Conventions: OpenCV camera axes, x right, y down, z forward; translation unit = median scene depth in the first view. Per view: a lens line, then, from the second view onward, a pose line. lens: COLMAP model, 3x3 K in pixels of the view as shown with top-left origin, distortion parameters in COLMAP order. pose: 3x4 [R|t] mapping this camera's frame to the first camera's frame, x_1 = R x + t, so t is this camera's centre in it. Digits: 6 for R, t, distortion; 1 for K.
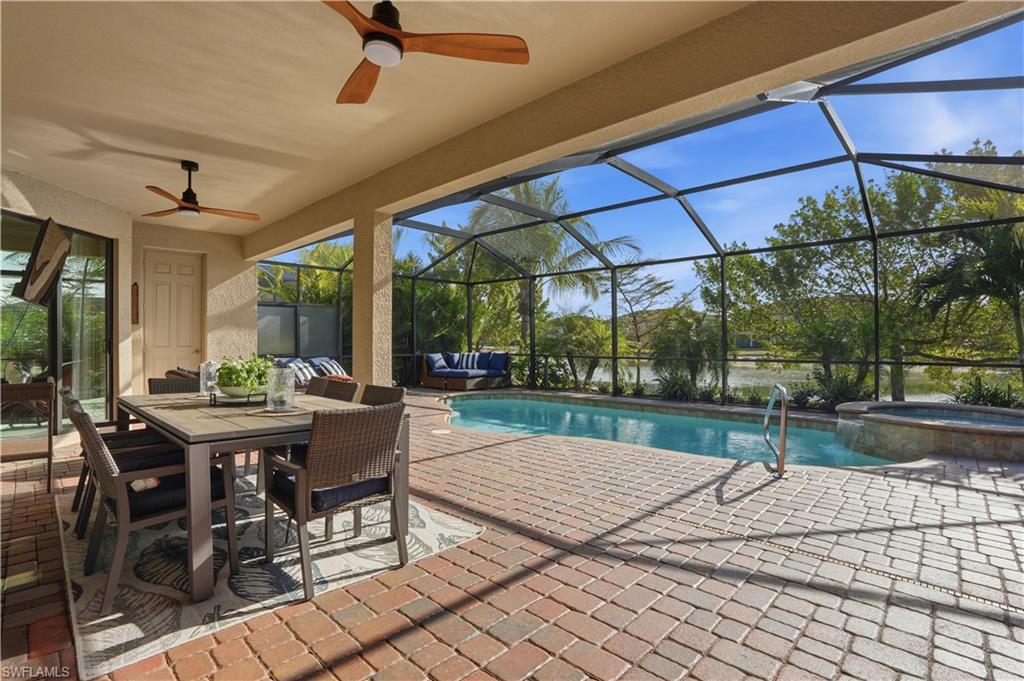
lens RADIAL K [[480.8, 0, 514.7], [0, 480.8, 336.0], [0, 0, 1]] dist [-0.042694, 0.012389]
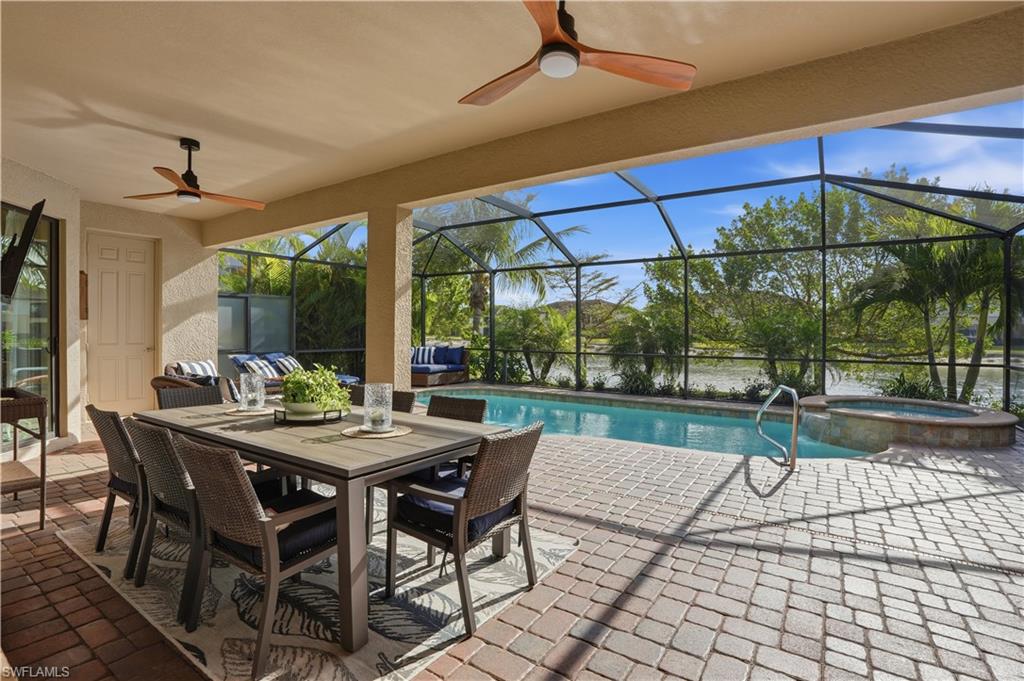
lens RADIAL K [[480.8, 0, 519.1], [0, 480.8, 333.5], [0, 0, 1]] dist [-0.042694, 0.012389]
pose [[0.985013, 0.007796, 0.172302, -0.143916], [-0.010517, 0.999834, 0.014890, -0.017502], [-0.172157, -0.016479, 0.984932, 0.015580]]
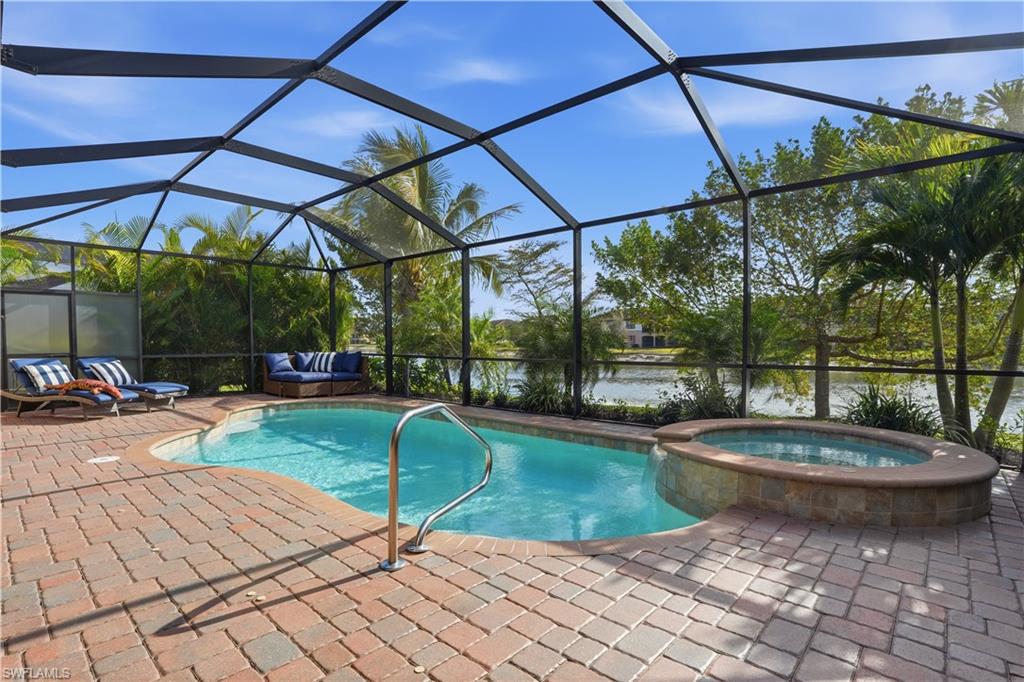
lens RADIAL K [[502.5, 0, 521.4], [0, 502.5, 344.5], [0, 0, 1]] dist [-0.025568, -0.000574]
pose [[0.999850, 0.001406, 0.017277, 0.401788], [-0.001695, 0.999858, 0.016739, 0.010516], [-0.017251, -0.016766, 0.999711, 0.220969]]
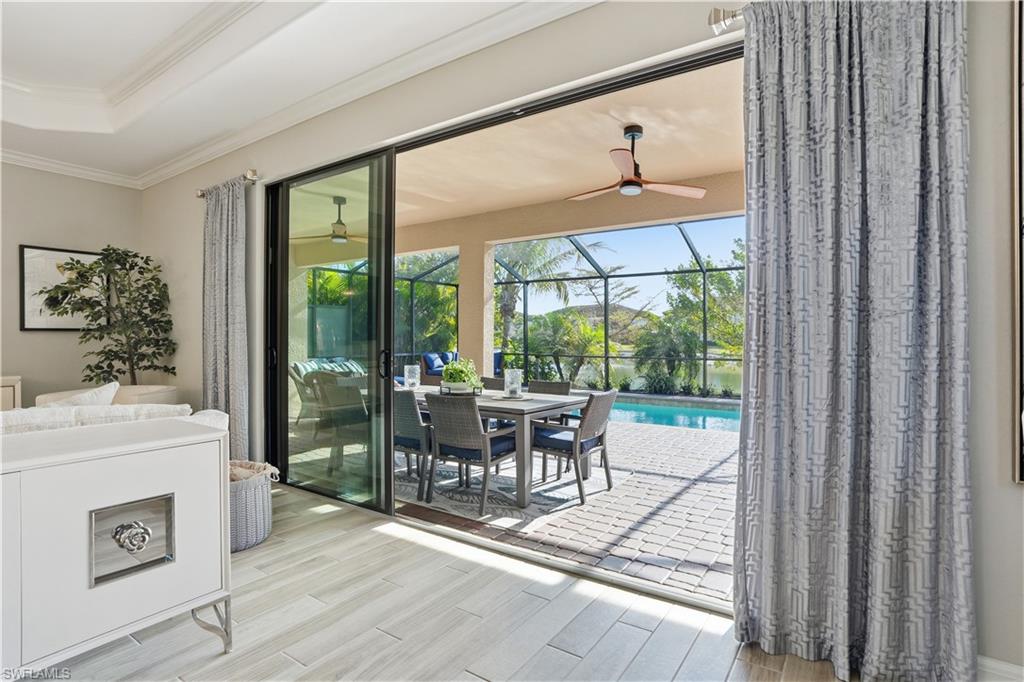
lens RADIAL K [[505.9, 0, 532.7], [0, 505.9, 340.9], [0, 0, 1]] dist [-0.003786, -0.000105]
pose [[0.984202, 0.004264, 0.176996, -0.267568], [-0.007448, 0.999822, 0.017333, -0.018973], [-0.176890, -0.018378, 0.984059, -0.218488]]
